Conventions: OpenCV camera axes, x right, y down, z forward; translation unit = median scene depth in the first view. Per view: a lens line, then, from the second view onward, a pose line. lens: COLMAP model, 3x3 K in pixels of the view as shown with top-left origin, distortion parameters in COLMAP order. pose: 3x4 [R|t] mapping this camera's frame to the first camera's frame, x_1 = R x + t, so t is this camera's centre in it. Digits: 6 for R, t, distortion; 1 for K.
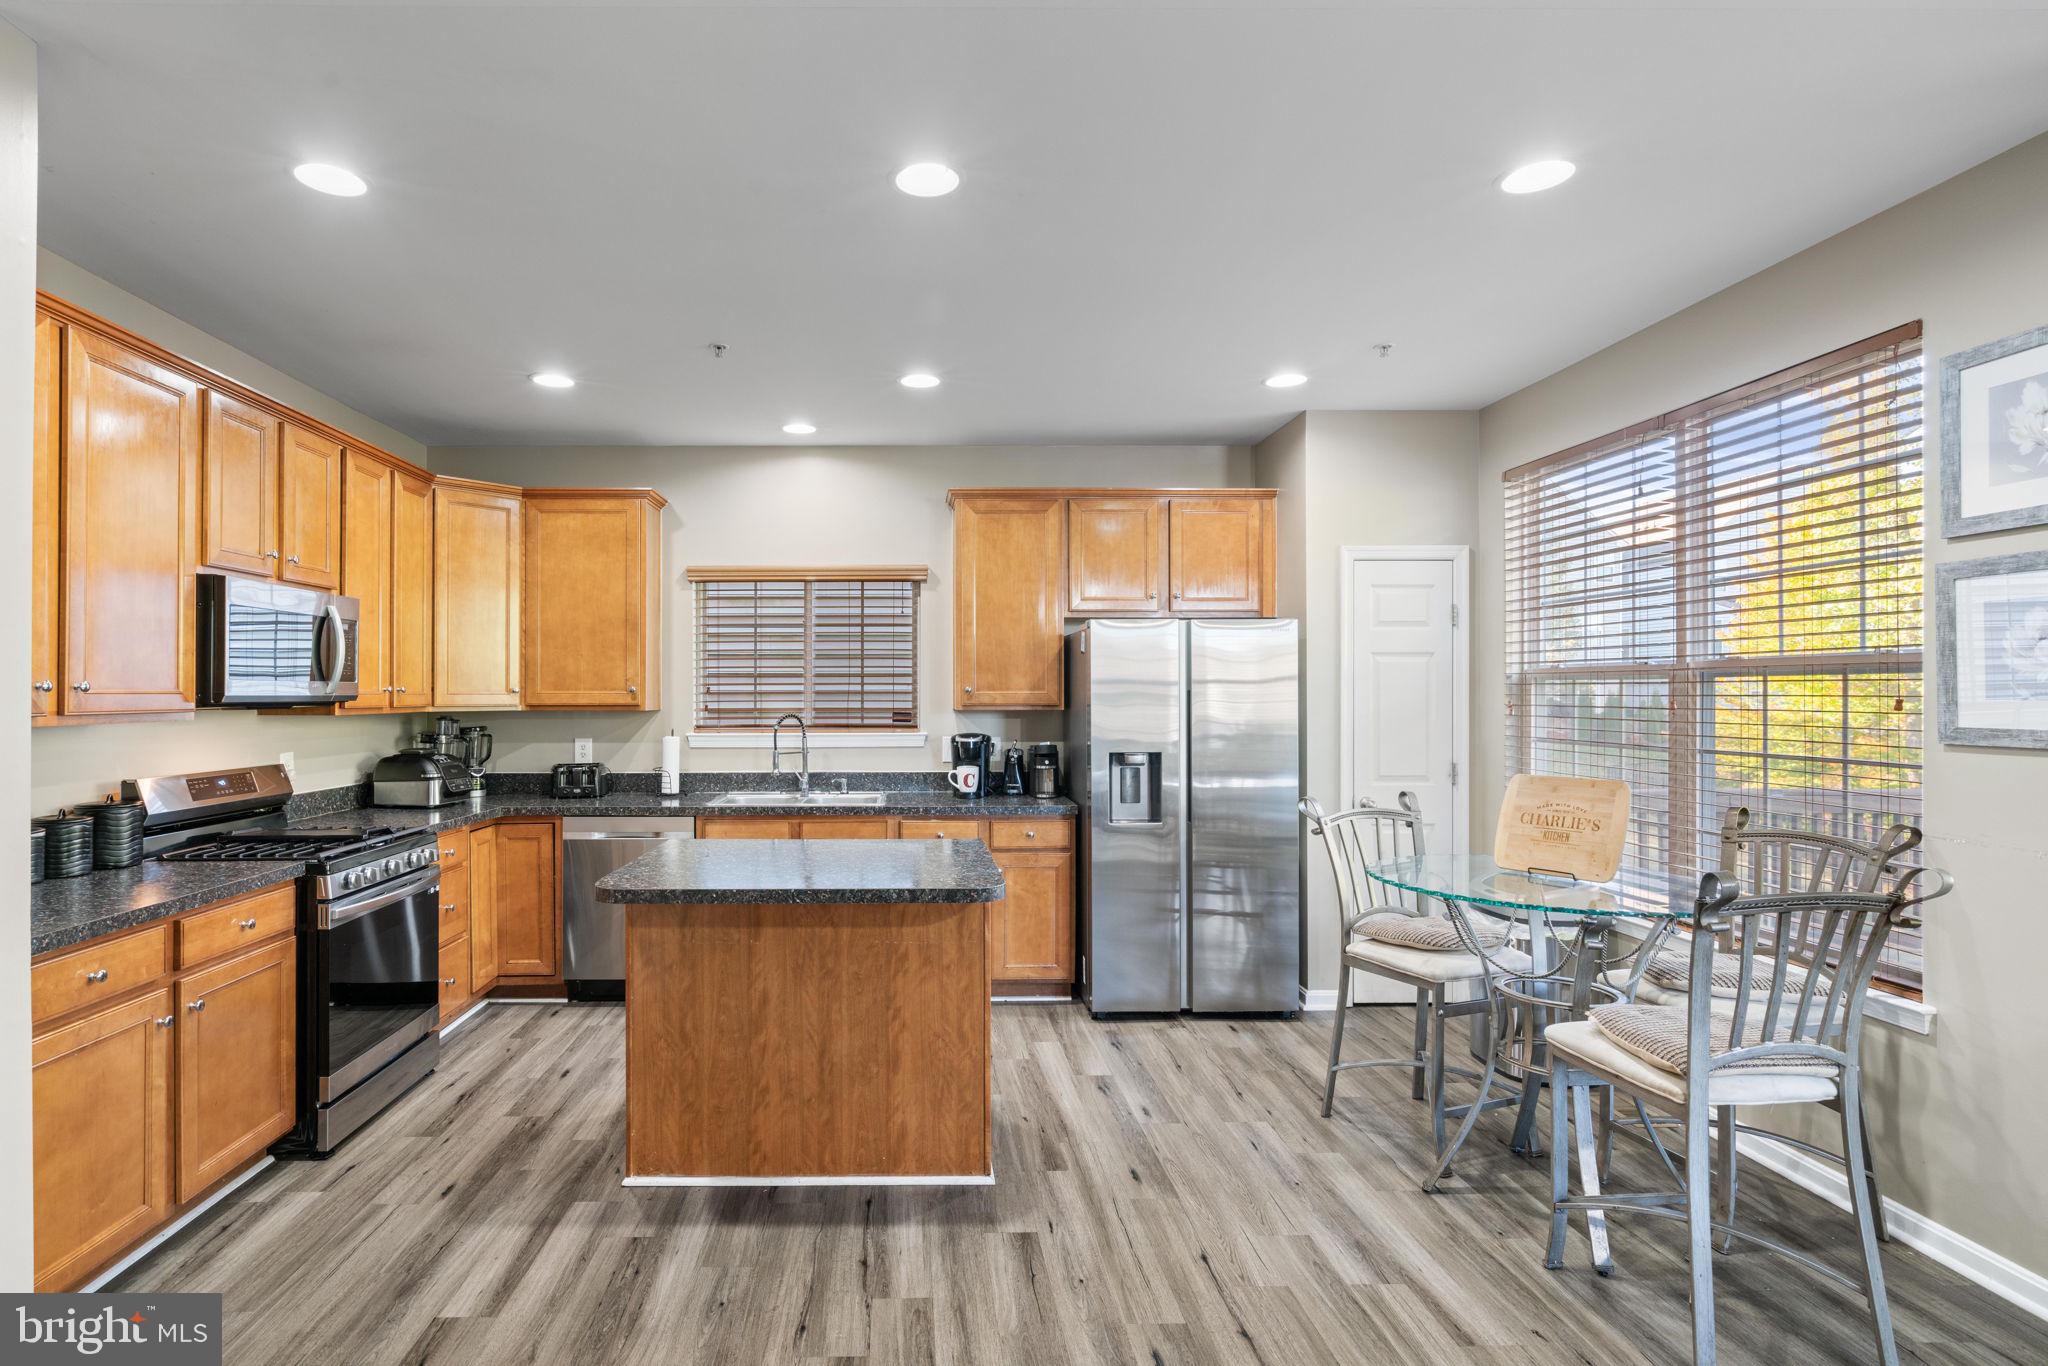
lens RADIAL K [[1119.4, 0, 1026.0], [0, 1119.4, 682.9], [0, 0, 1]] dist [0.001626, 0.002814]
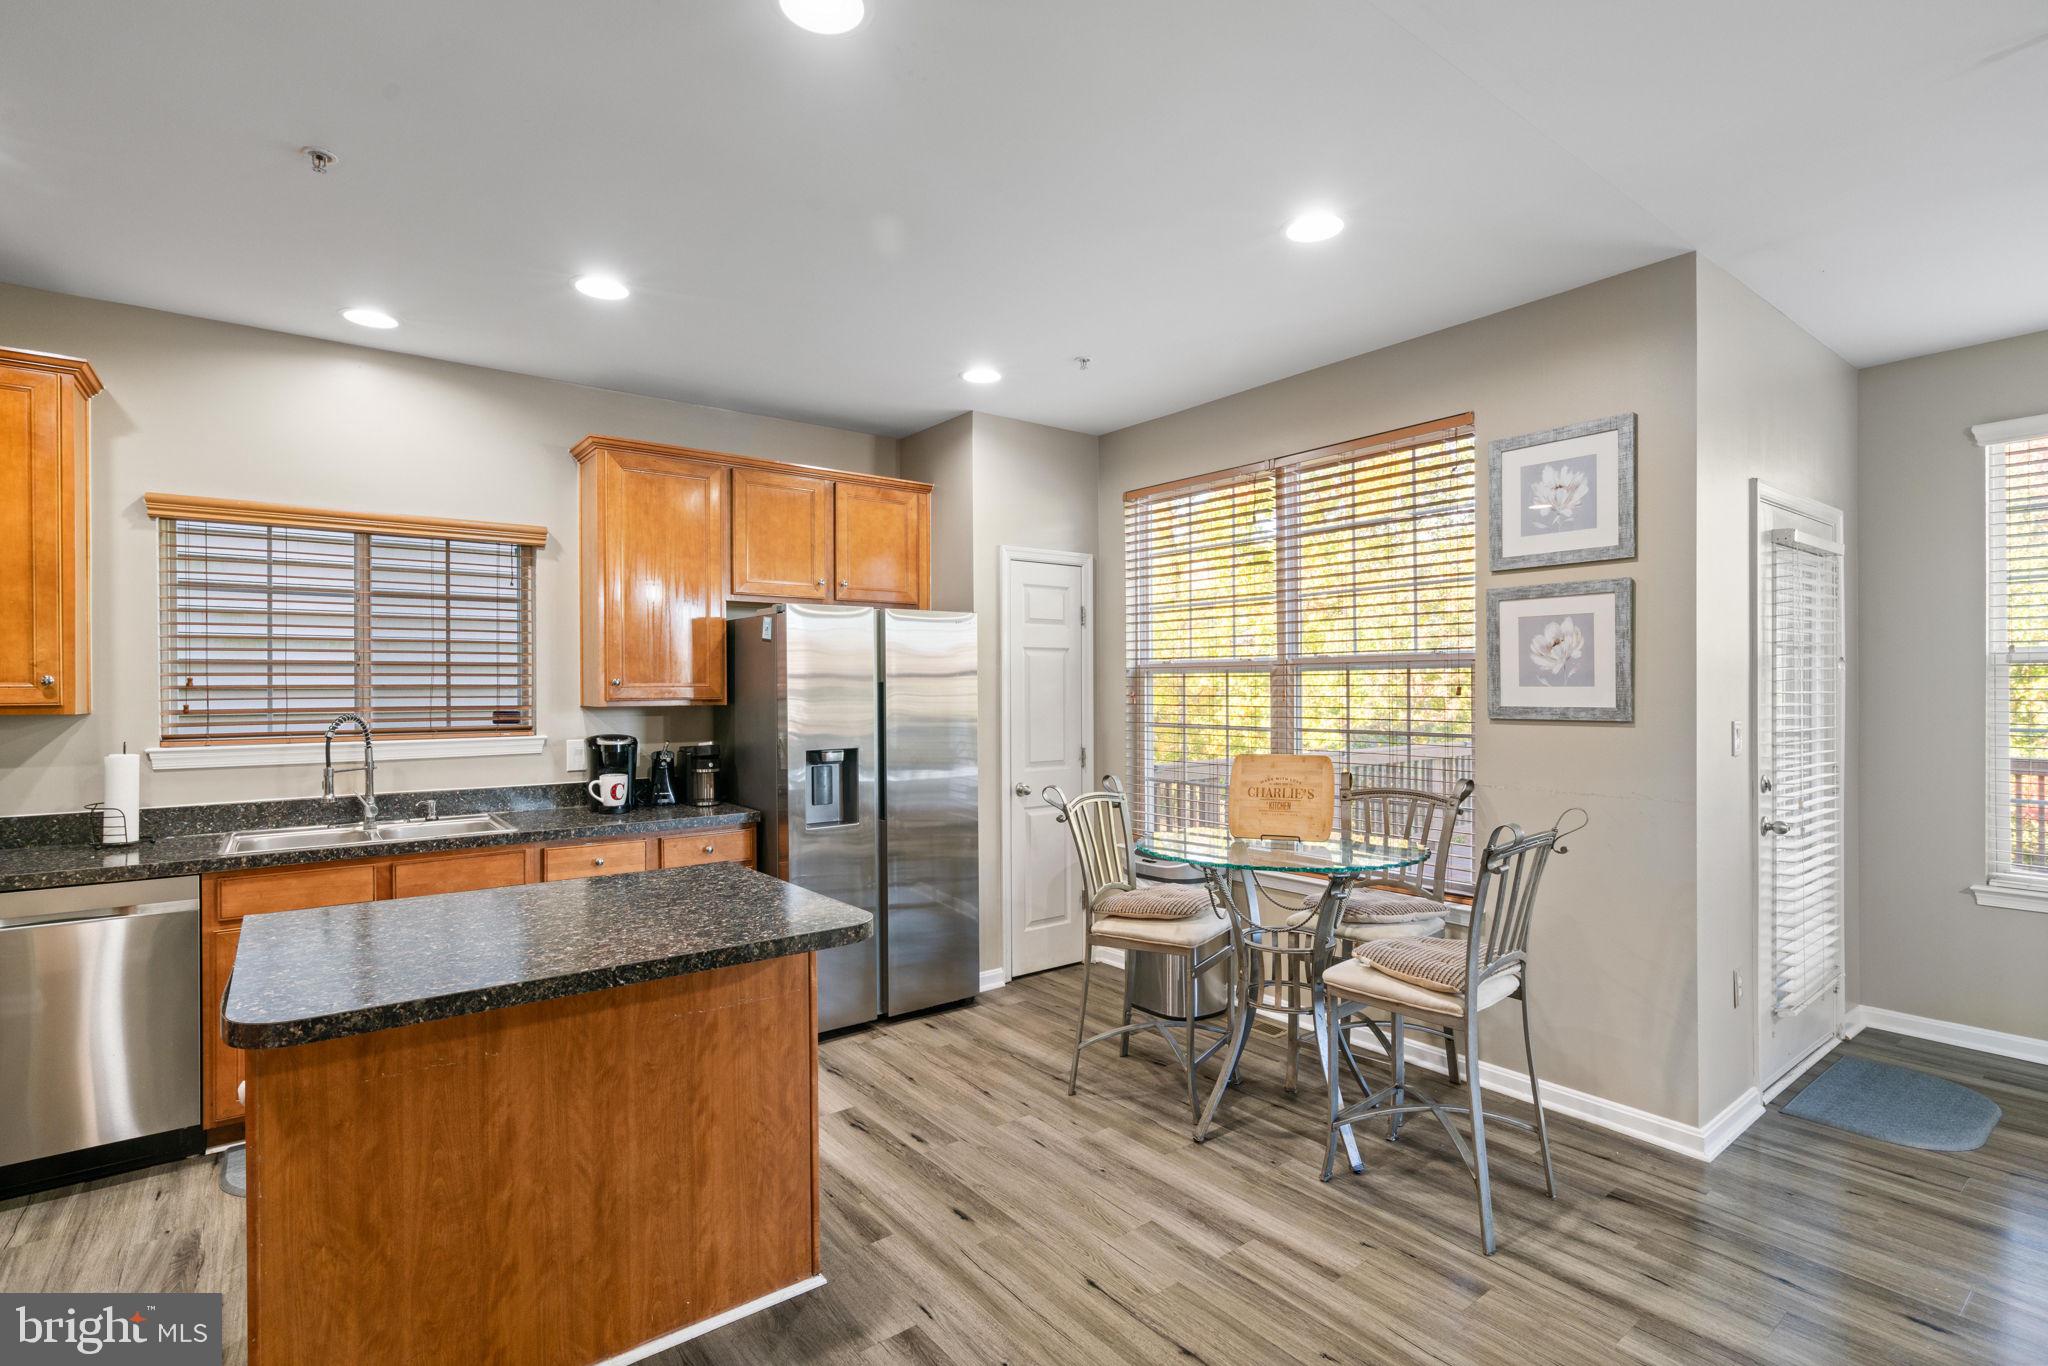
lens RADIAL K [[967.8, 0, 1021.4], [0, 967.8, 687.8], [0, 0, 1]] dist [0.002877, 0.001207]
pose [[0.801007, -0.002328, 0.598650, -0.296188], [-0.000353, 0.999990, 0.004362, 0.008841], [-0.598654, -0.003705, 0.800999, 0.307241]]
